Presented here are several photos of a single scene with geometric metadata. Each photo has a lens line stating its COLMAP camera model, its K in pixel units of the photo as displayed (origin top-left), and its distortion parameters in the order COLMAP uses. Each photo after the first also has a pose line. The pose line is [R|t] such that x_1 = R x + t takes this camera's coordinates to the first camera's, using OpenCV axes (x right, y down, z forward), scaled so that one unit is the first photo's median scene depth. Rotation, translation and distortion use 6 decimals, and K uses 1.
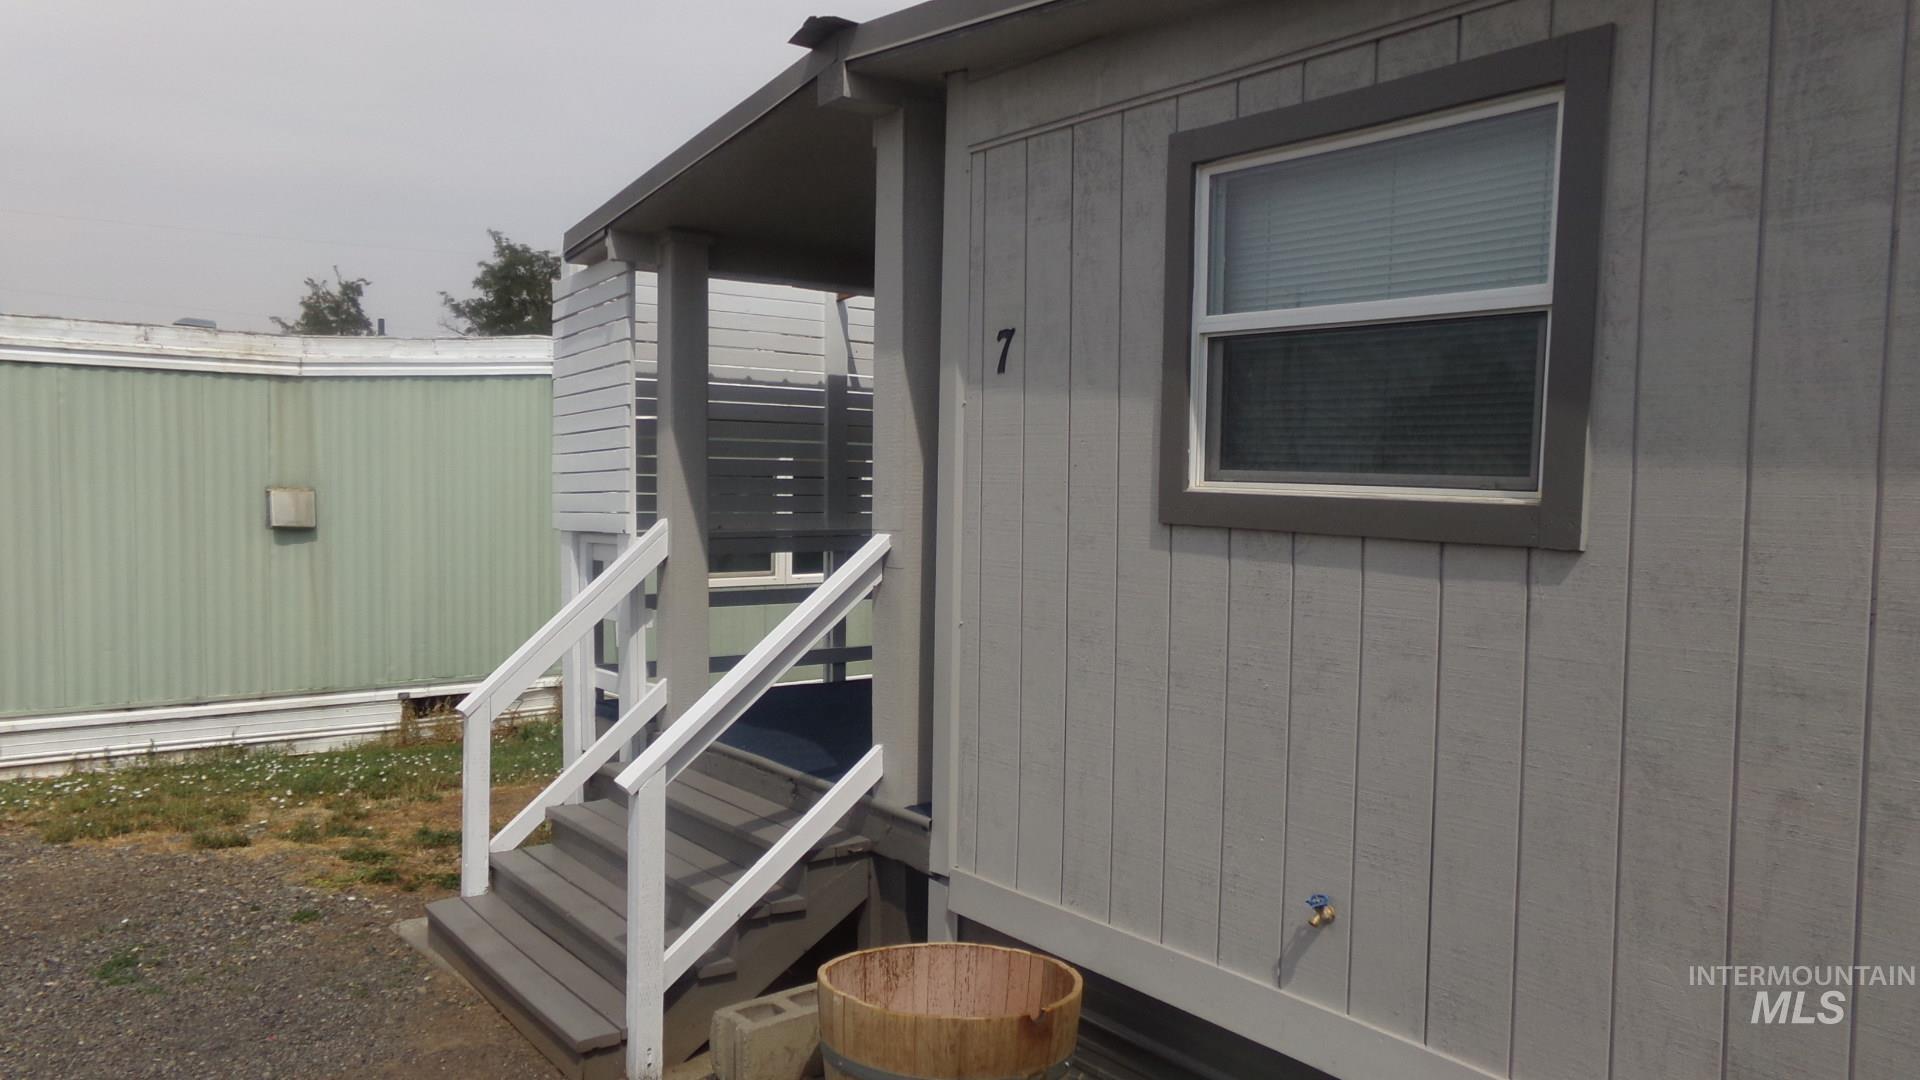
lens RADIAL K [[1353.7, 0, 979.1], [0, 1353.7, 557.2], [0, 0, 1]] dist [-0.091370, 0.182968]
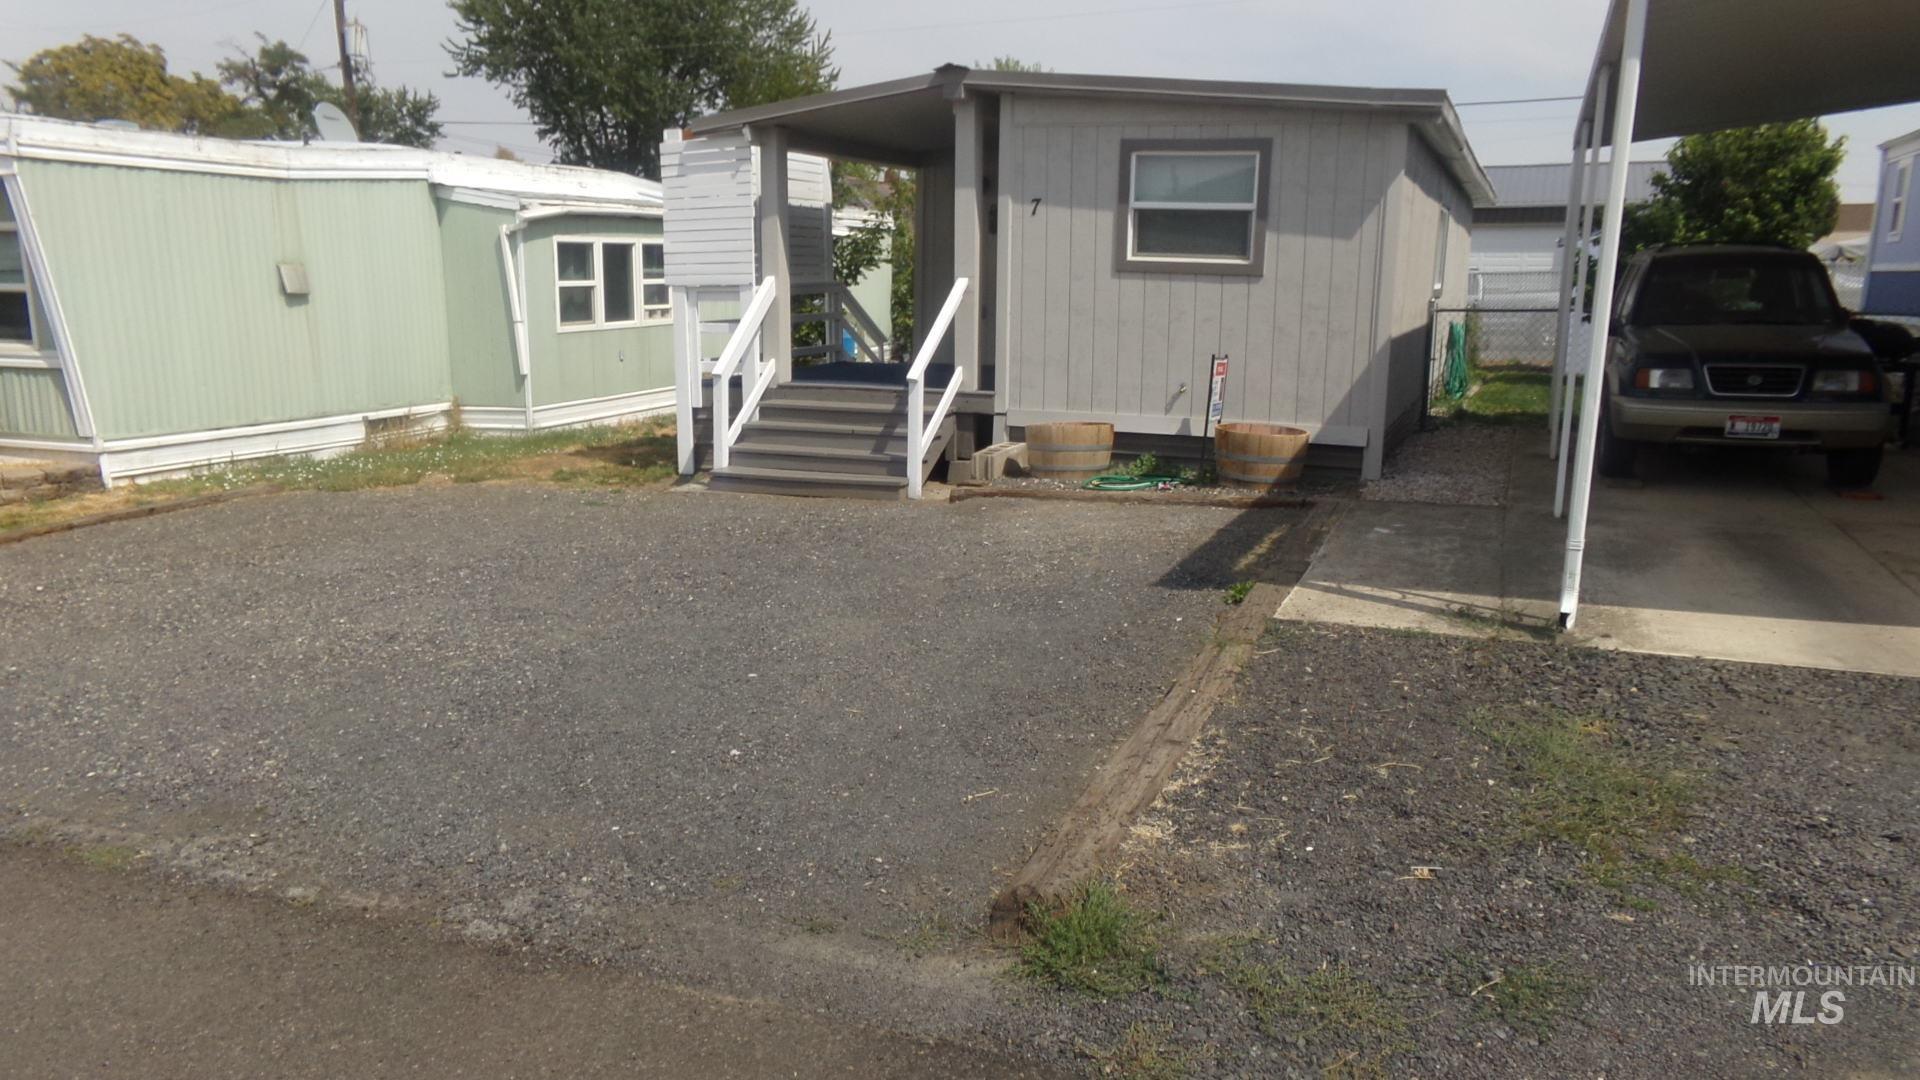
lens RADIAL K [[1380.7, 0, 960.0], [0, 1380.7, 540.0], [0, 0, 1]] dist [-0.122490, 0.299744]
pose [[0.866639, -0.105345, 0.487688, -1.731538], [0.030949, 0.986924, 0.158188, 0.071782], [-0.497975, -0.121999, 0.858567, -1.527257]]
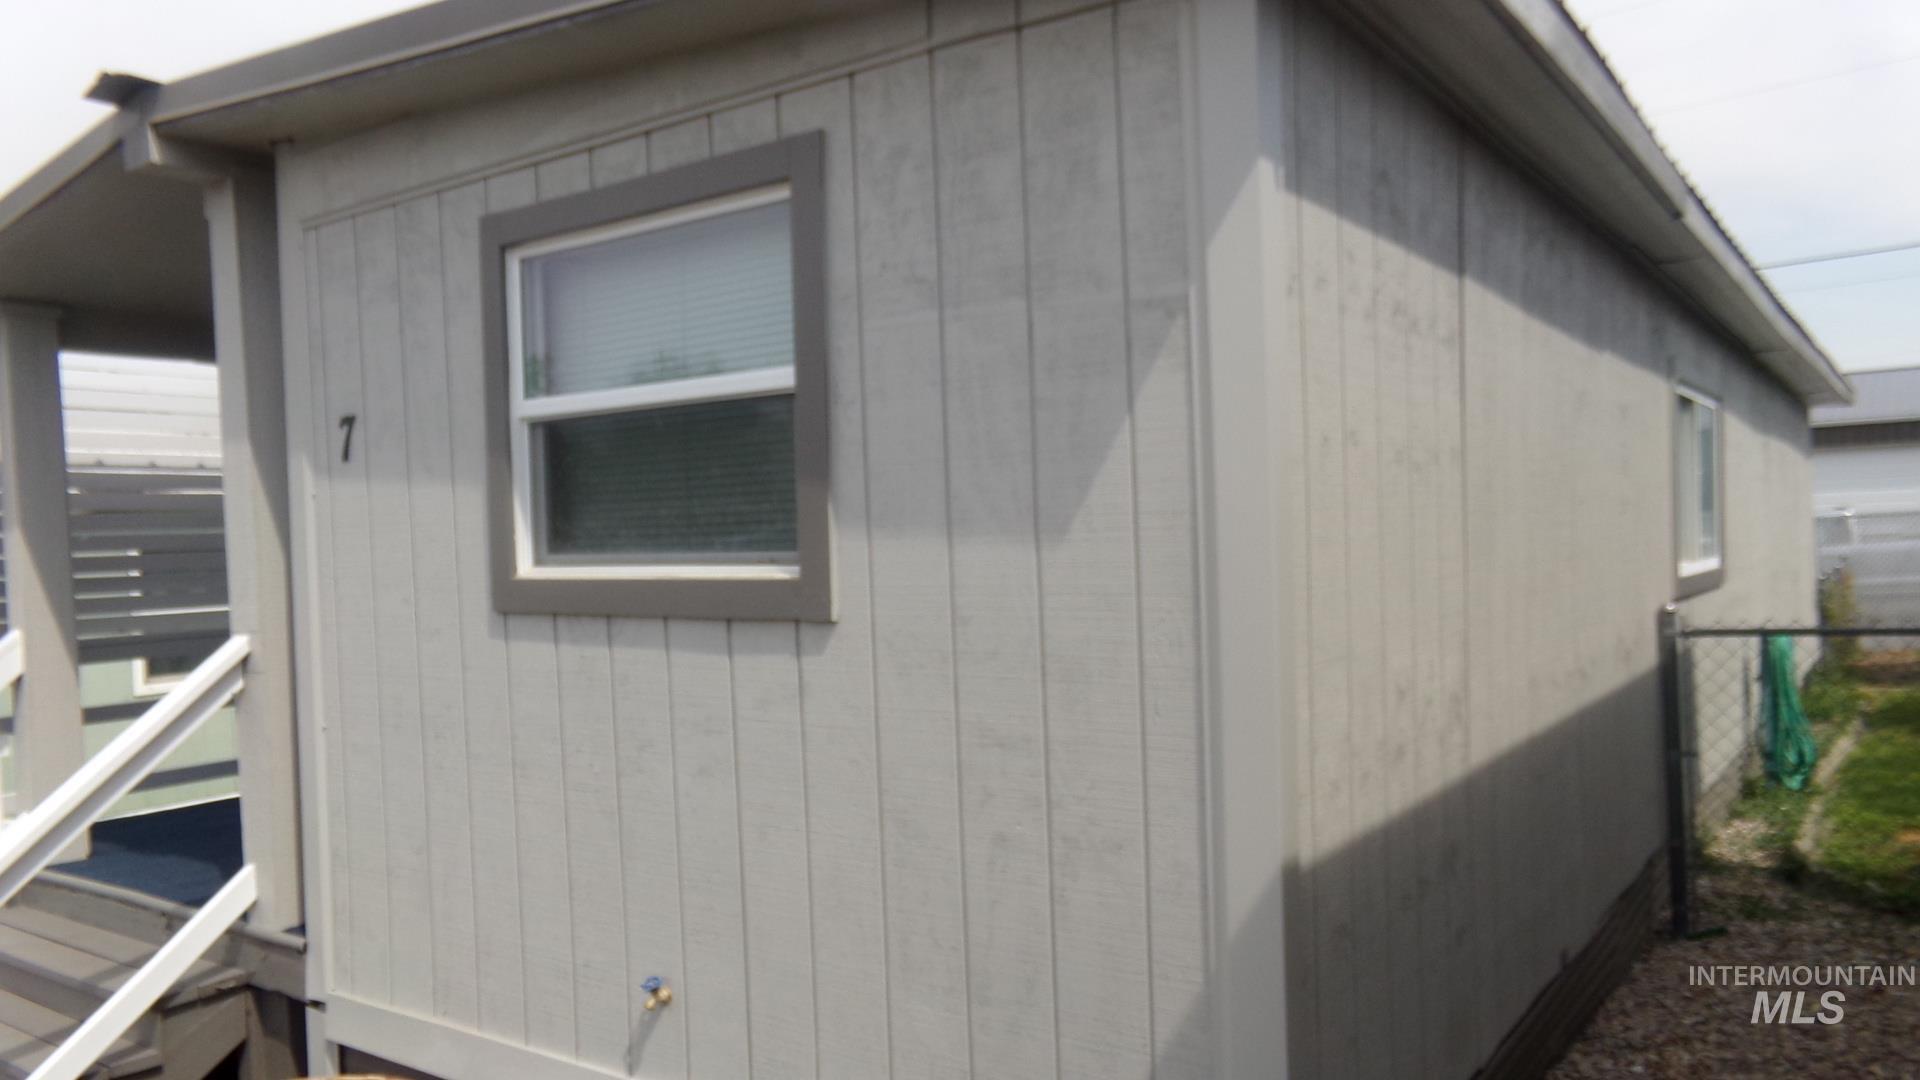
lens RADIAL K [[1353.7, 0, 979.1], [0, 1353.7, 557.2], [0, 0, 1]] dist [-0.091370, 0.182968]
pose [[0.955343, -0.055593, 0.290222, 0.192427], [0.067411, 0.997247, -0.030875, -0.010795], [-0.287707, 0.049060, 0.956461, -0.031911]]
